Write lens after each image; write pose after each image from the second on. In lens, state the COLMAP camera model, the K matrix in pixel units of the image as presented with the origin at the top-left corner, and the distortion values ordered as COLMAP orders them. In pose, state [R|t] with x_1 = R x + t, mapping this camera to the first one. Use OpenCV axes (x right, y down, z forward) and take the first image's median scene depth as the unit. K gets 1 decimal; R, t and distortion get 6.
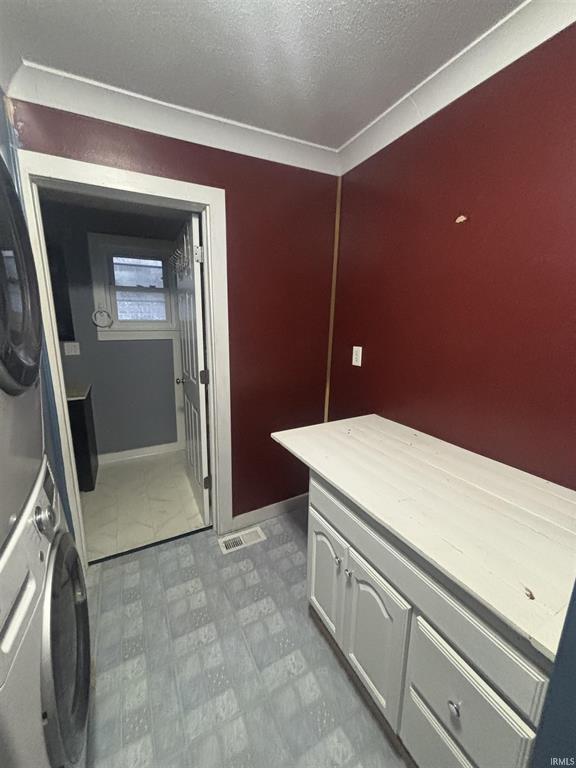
lens RADIAL K [[309.9, 0, 288.0], [0, 309.9, 384.7], [0, 0, 1]] dist [-0.001911, 0.001371]
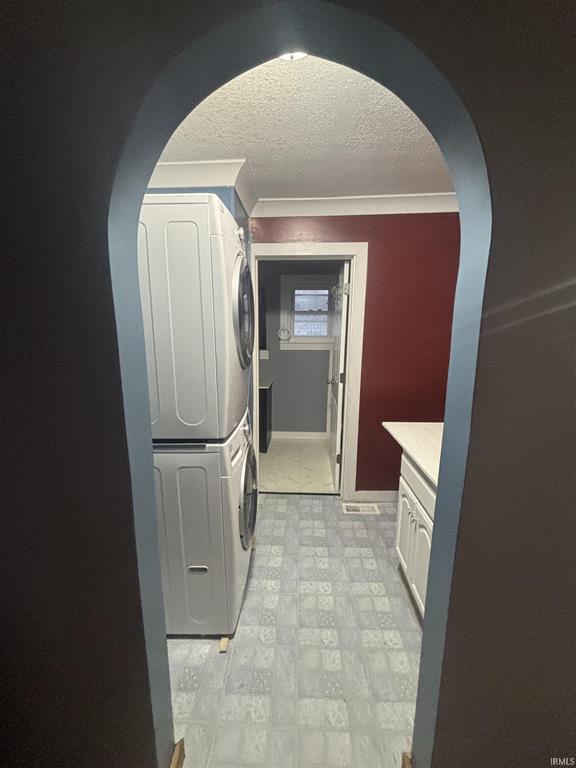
lens RADIAL K [[309.9, 0, 288.5], [0, 309.9, 385.6], [0, 0, 1]] dist [-0.001911, 0.001371]
pose [[0.864389, 0.080253, -0.496377, 0.188898], [-0.100995, 0.994773, -0.015040, 0.050536], [0.492576, 0.063132, 0.867977, -0.275478]]
